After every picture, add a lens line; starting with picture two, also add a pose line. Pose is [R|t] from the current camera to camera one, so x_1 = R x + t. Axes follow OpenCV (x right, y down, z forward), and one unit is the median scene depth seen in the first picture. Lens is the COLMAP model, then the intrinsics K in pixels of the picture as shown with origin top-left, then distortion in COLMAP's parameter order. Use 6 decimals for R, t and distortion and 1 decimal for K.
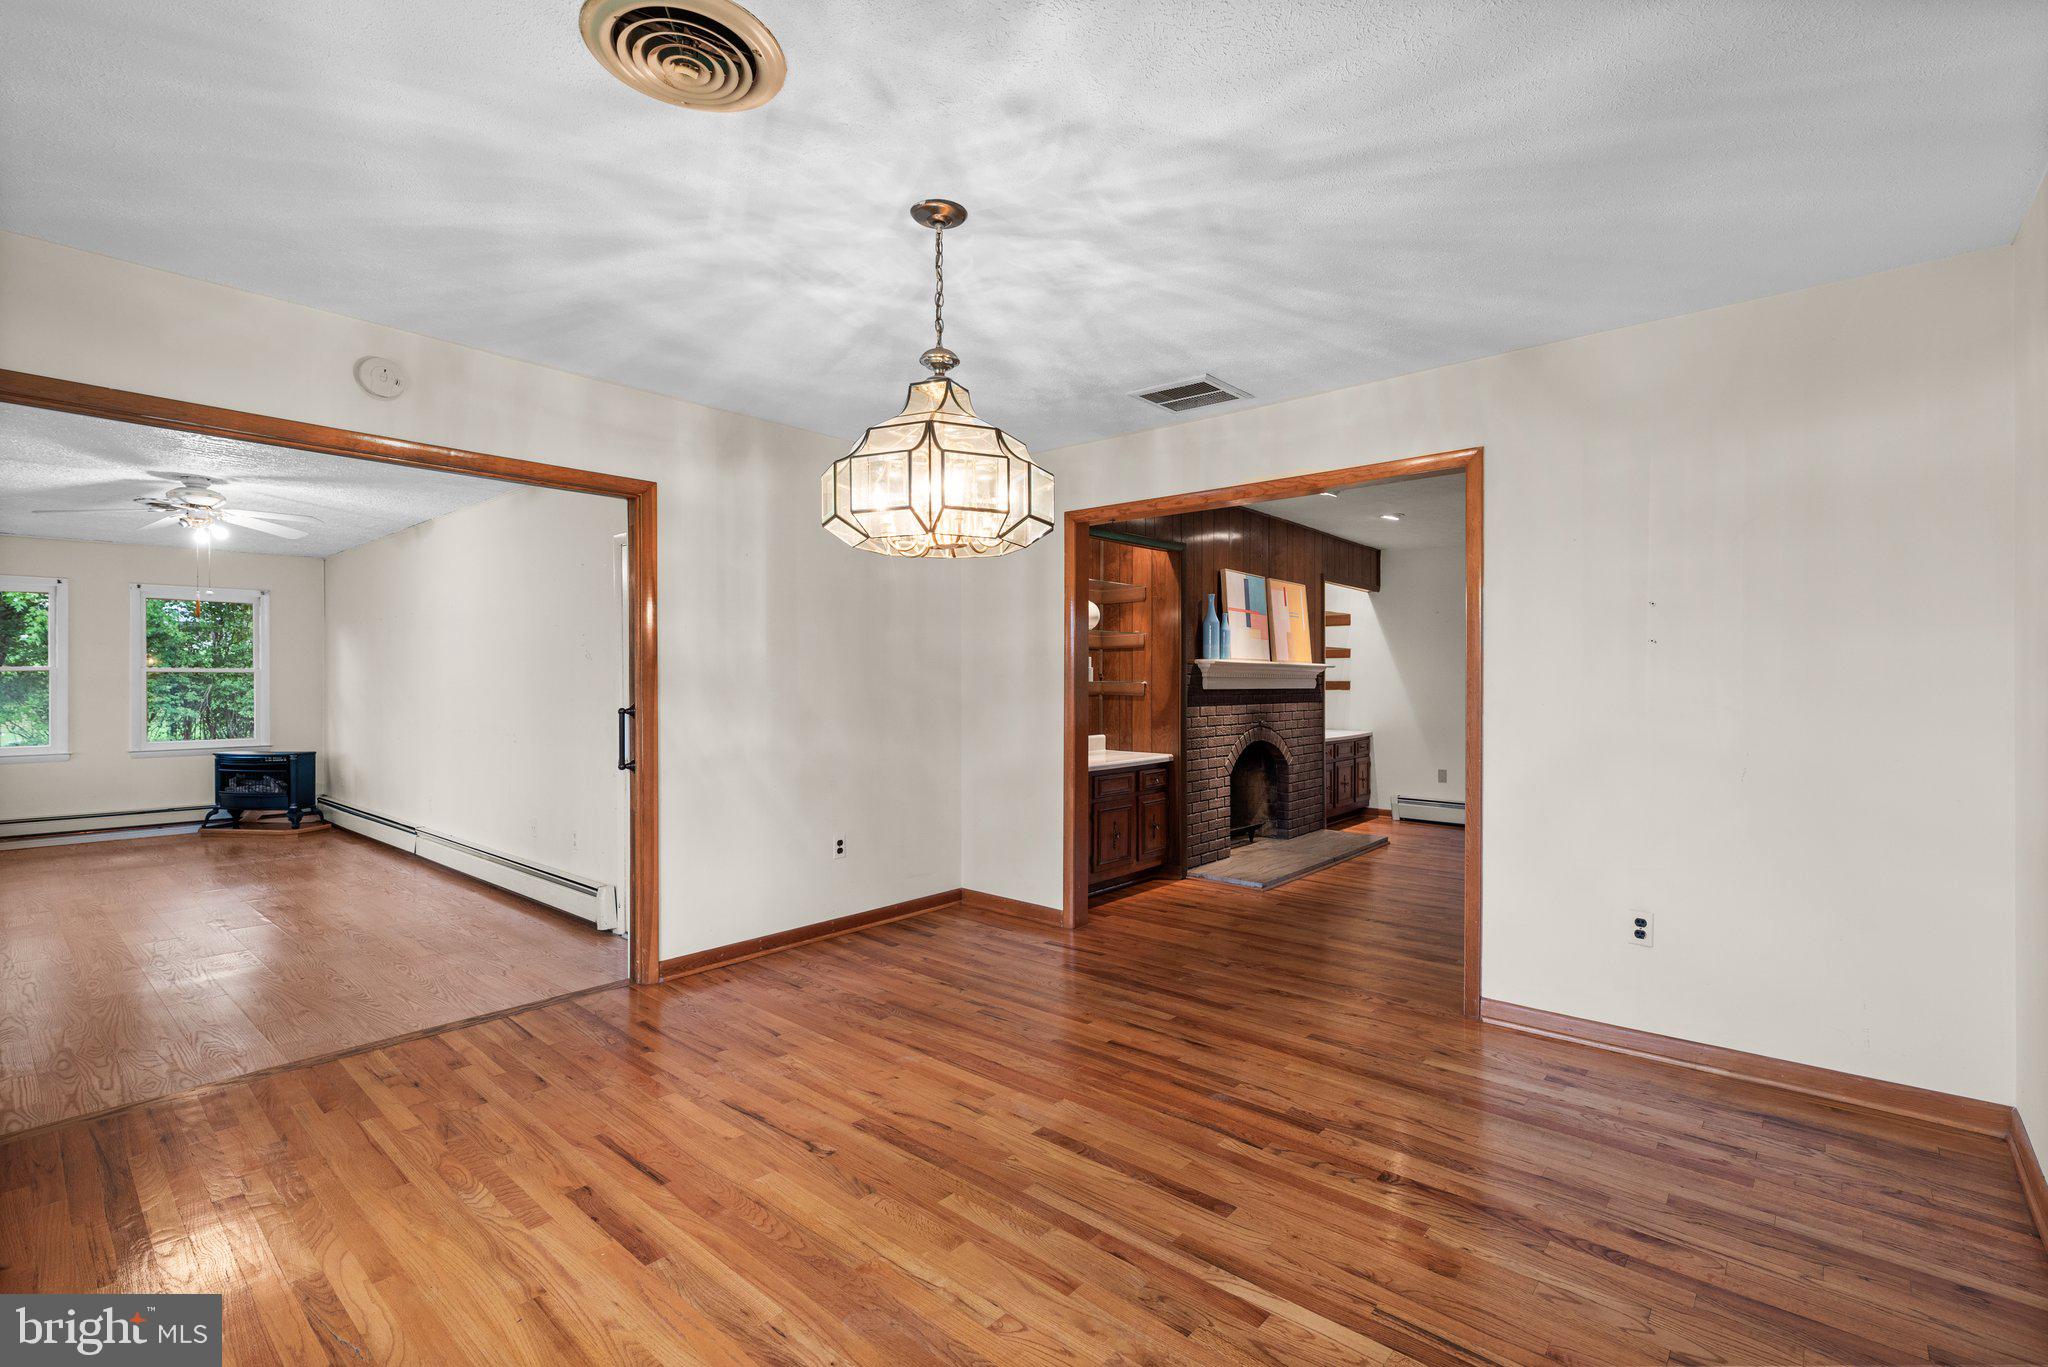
lens RADIAL K [[931.6, 0, 1028.1], [0, 931.6, 681.6], [0, 0, 1]] dist [-0.000076, 0.000190]
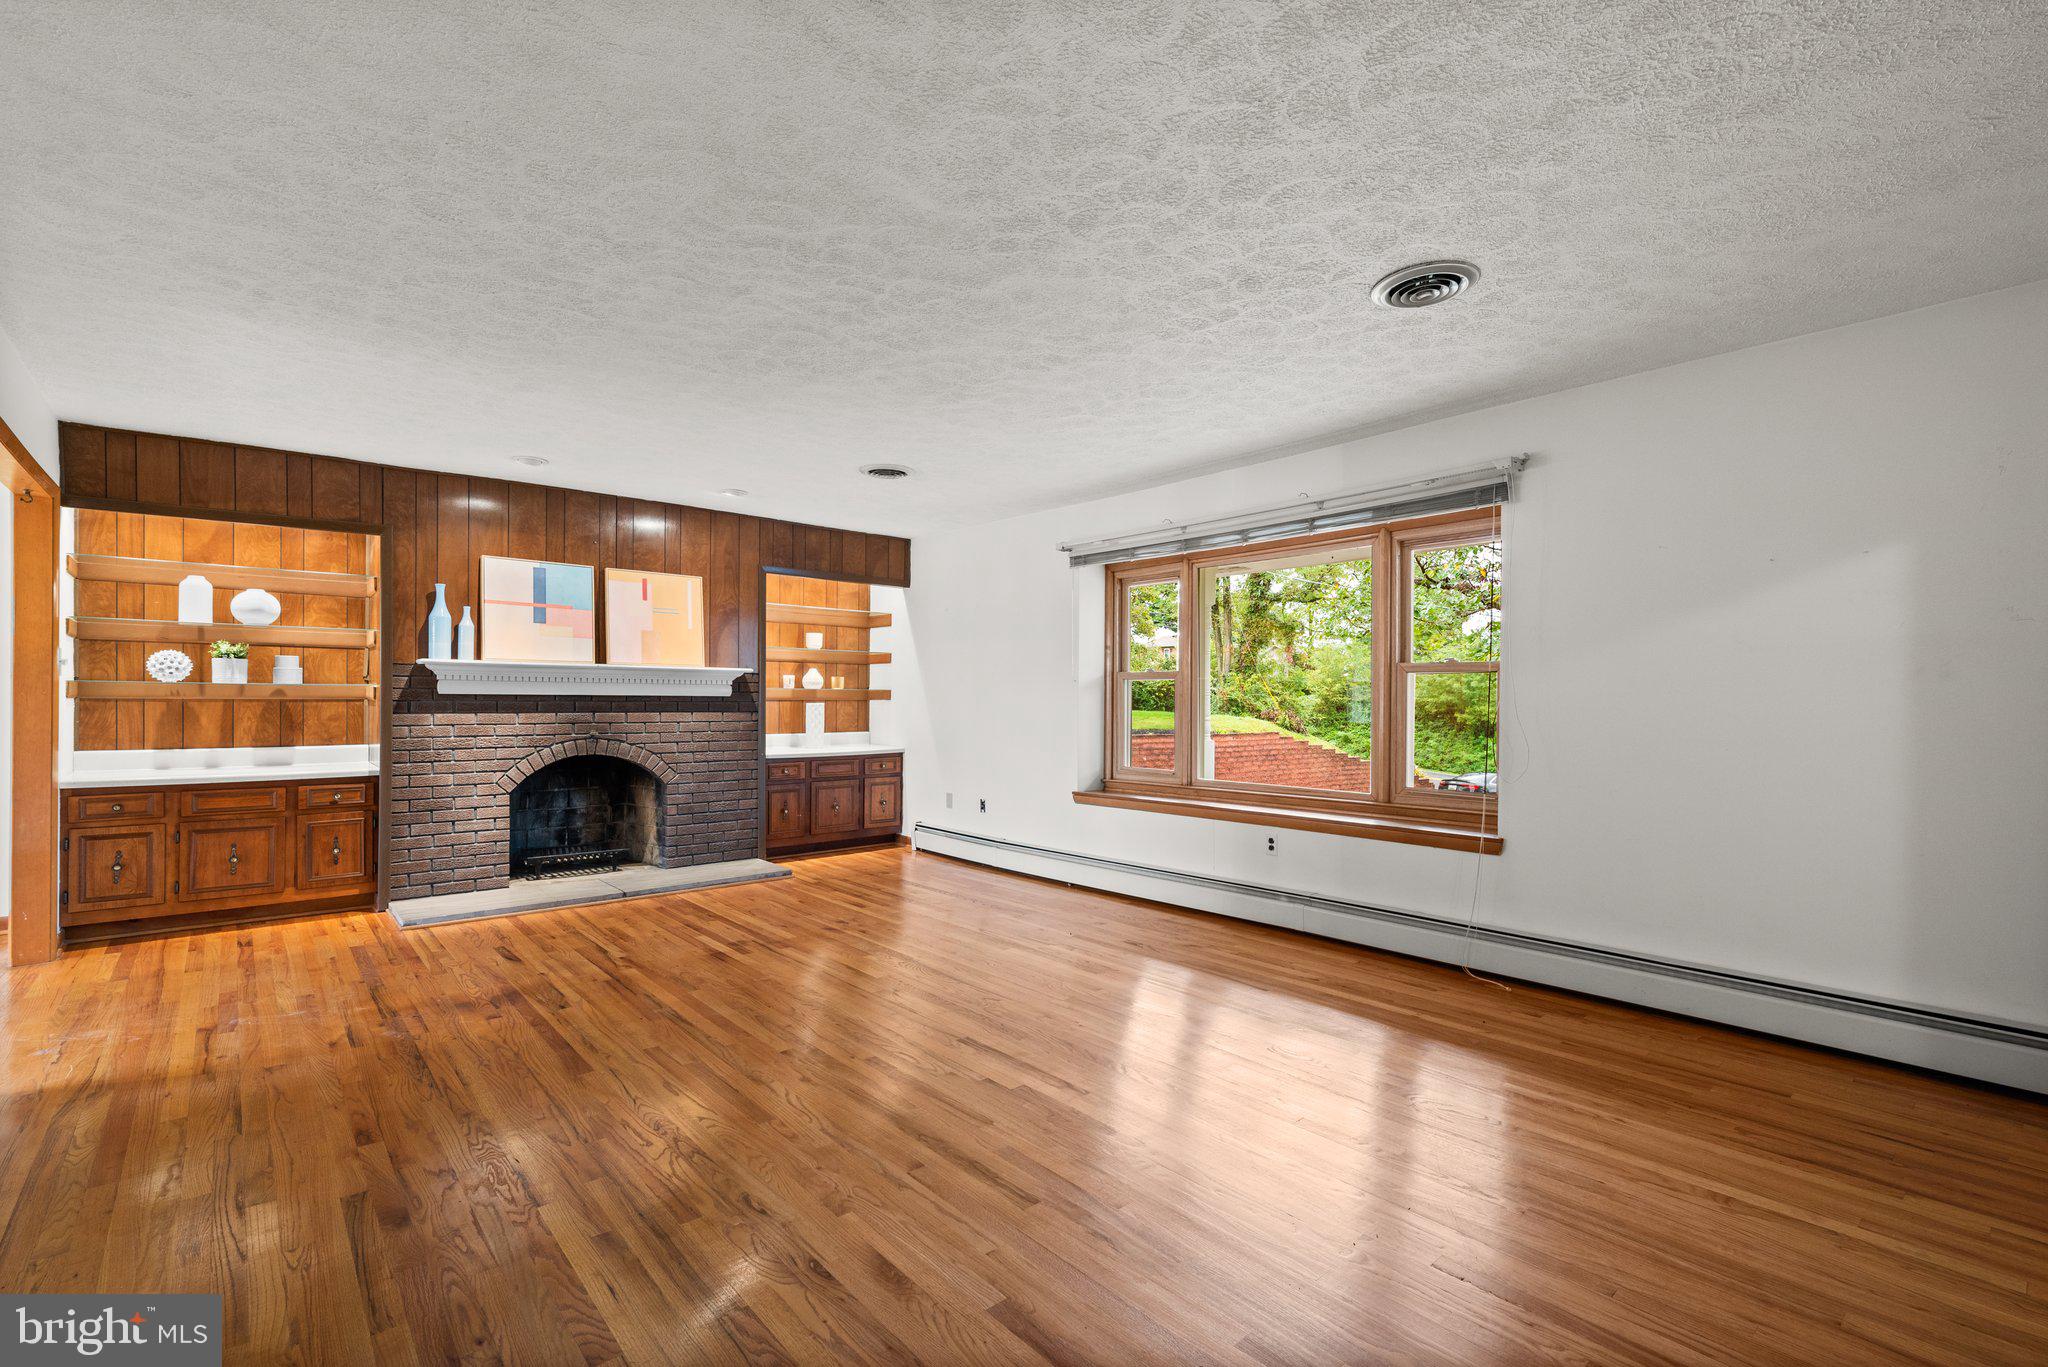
lens RADIAL K [[918.7, 0, 1027.8], [0, 918.7, 697.4], [0, 0, 1]] dist [0.002775, 0.000111]
pose [[0.990441, 0.005015, -0.137842, 0.821485], [-0.005223, 0.999986, -0.001147, 0.009269], [0.137835, 0.001856, 0.990454, 0.220173]]
